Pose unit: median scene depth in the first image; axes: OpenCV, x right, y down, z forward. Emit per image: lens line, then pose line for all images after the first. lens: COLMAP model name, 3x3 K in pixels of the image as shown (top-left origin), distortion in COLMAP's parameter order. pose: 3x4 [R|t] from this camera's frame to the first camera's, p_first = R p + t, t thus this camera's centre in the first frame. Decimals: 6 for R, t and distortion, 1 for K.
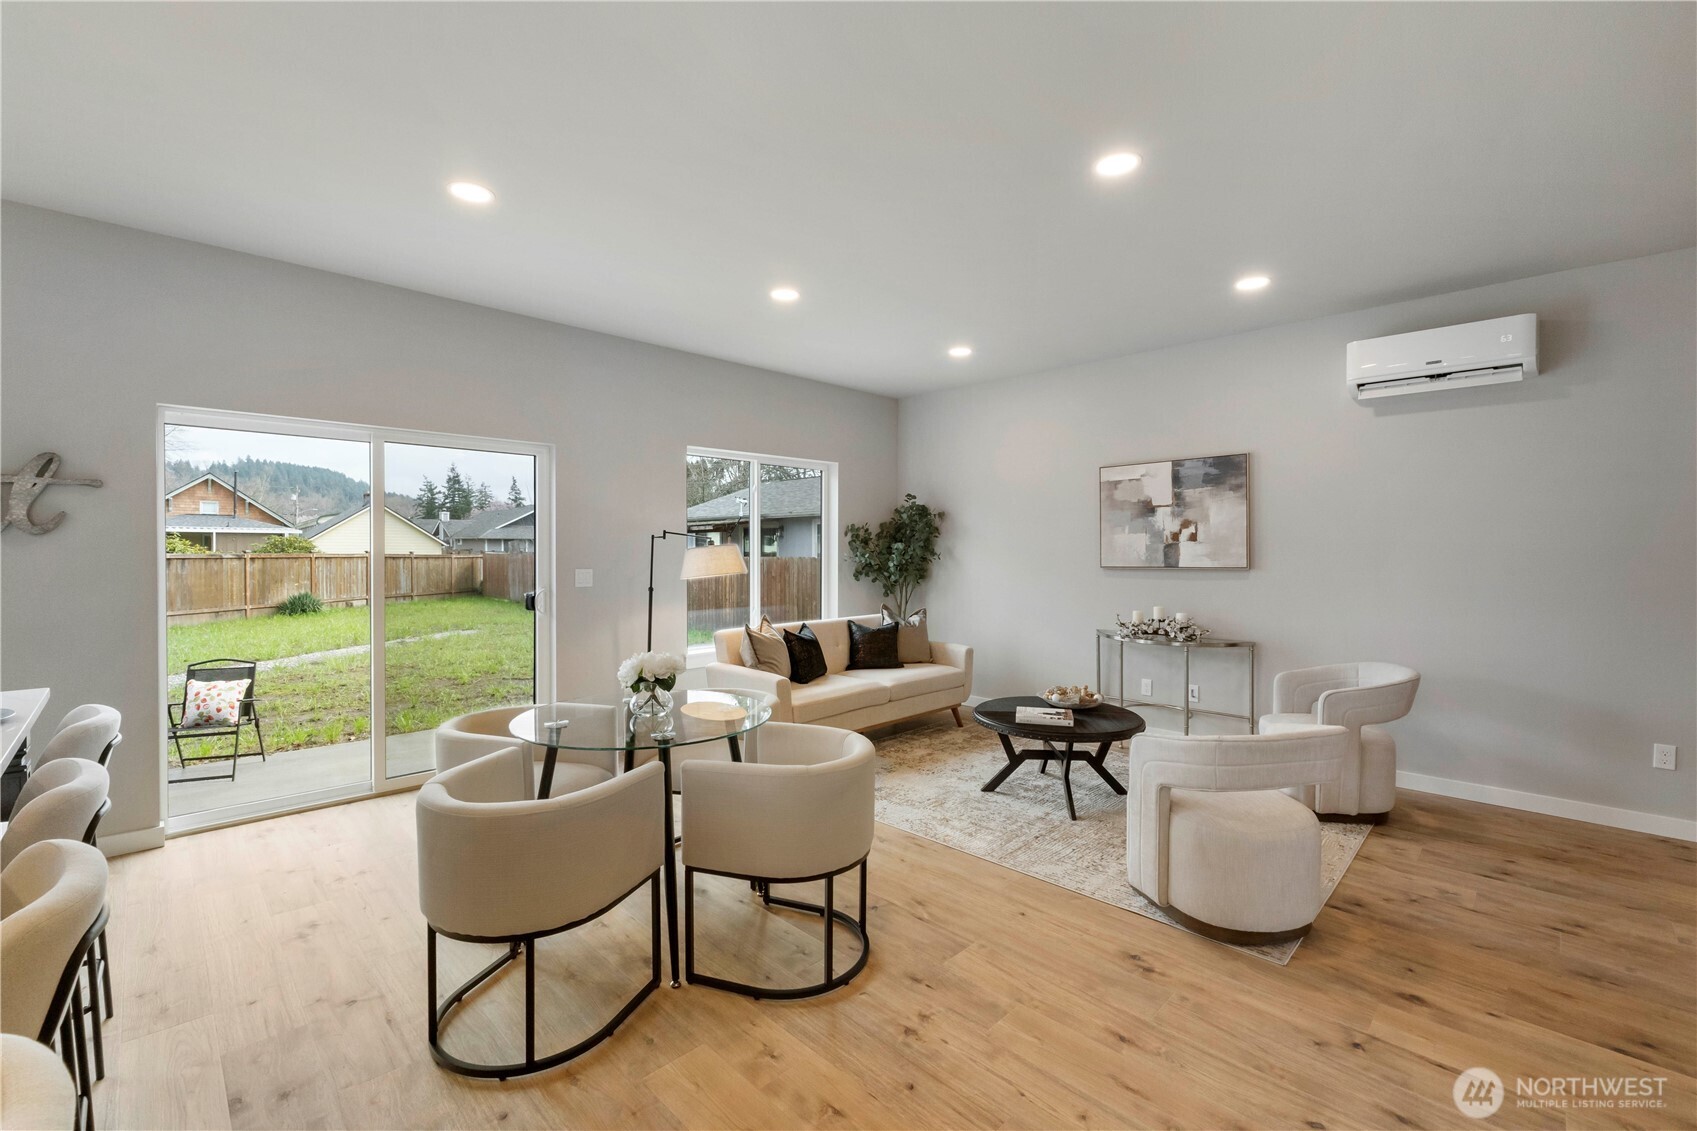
lens RADIAL K [[713.5, 0, 848.5], [0, 713.5, 565.5], [0, 0, 1]] dist [-0.002149, -0.000803]
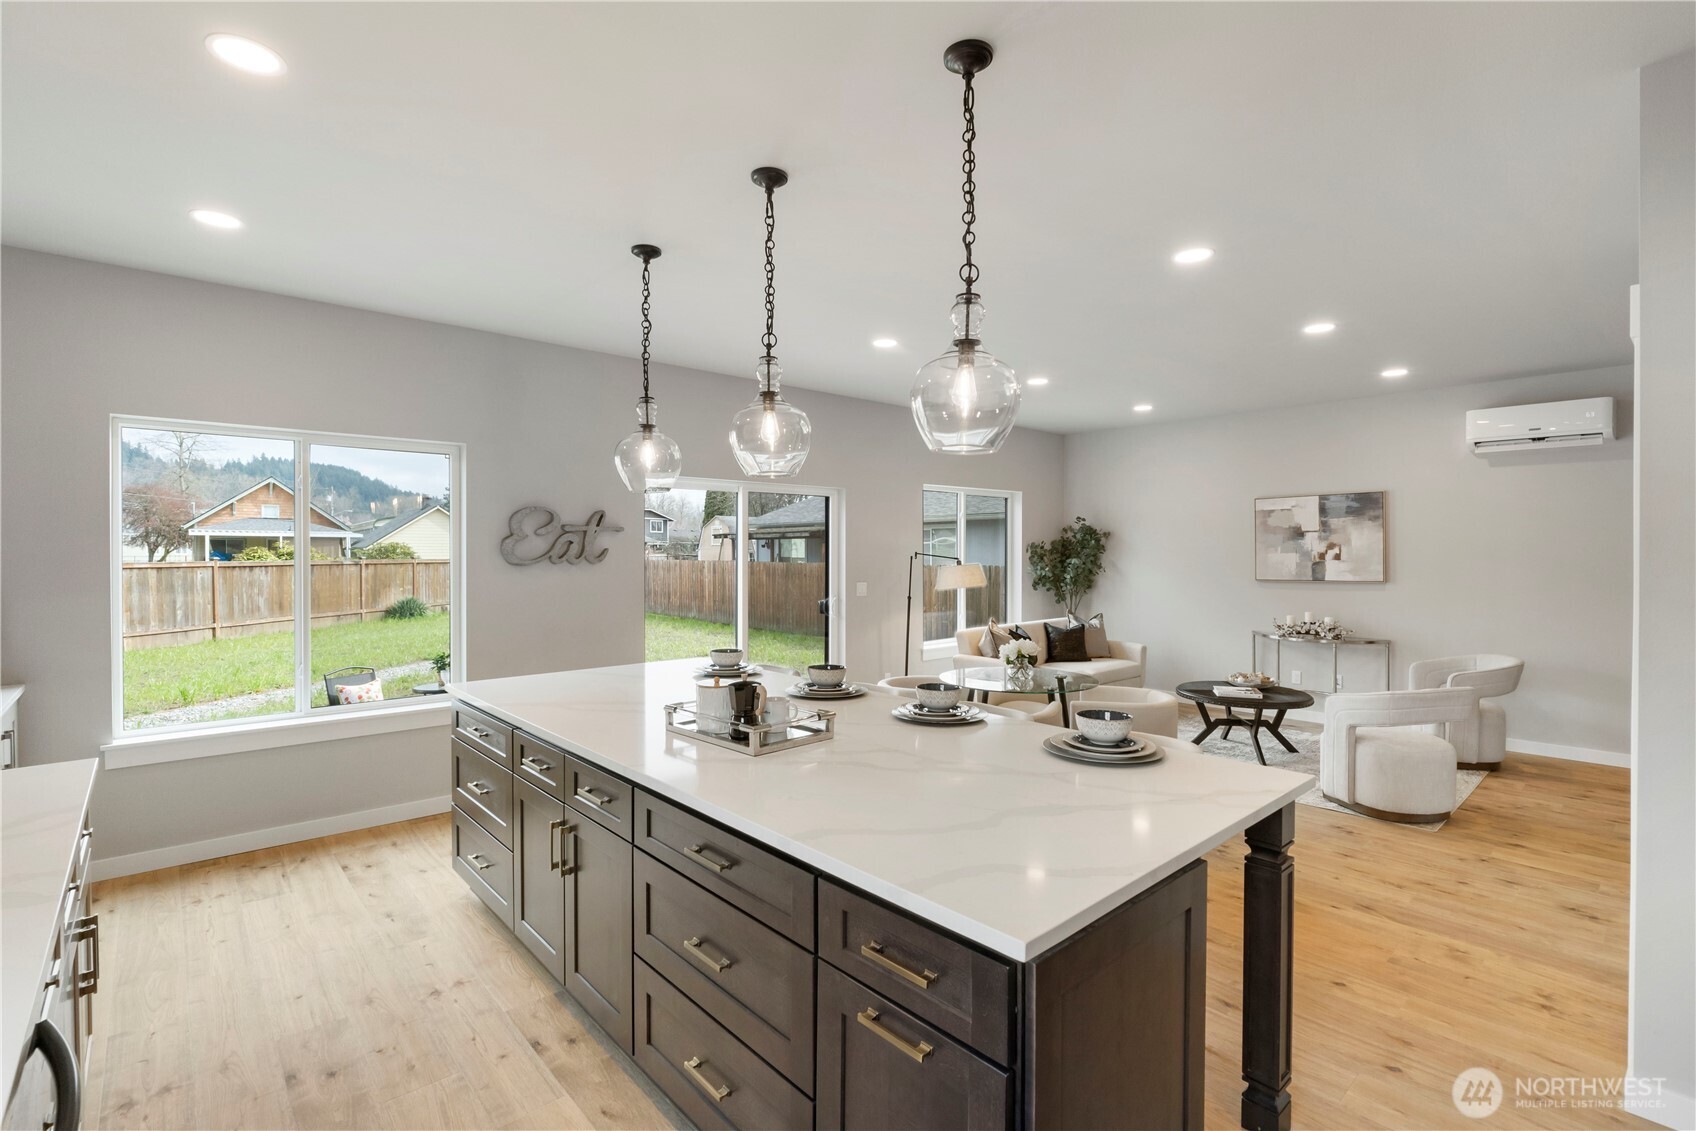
lens RADIAL K [[776.1, 0, 848.0], [0, 776.1, 565.5], [0, 0, 1]] dist [-0.002674, 0.000672]
pose [[0.998818, -0.000230, -0.048616, -0.311531], [0.000099, 0.999996, -0.002705, -0.020941], [0.048617, 0.002697, 0.998814, -0.405543]]
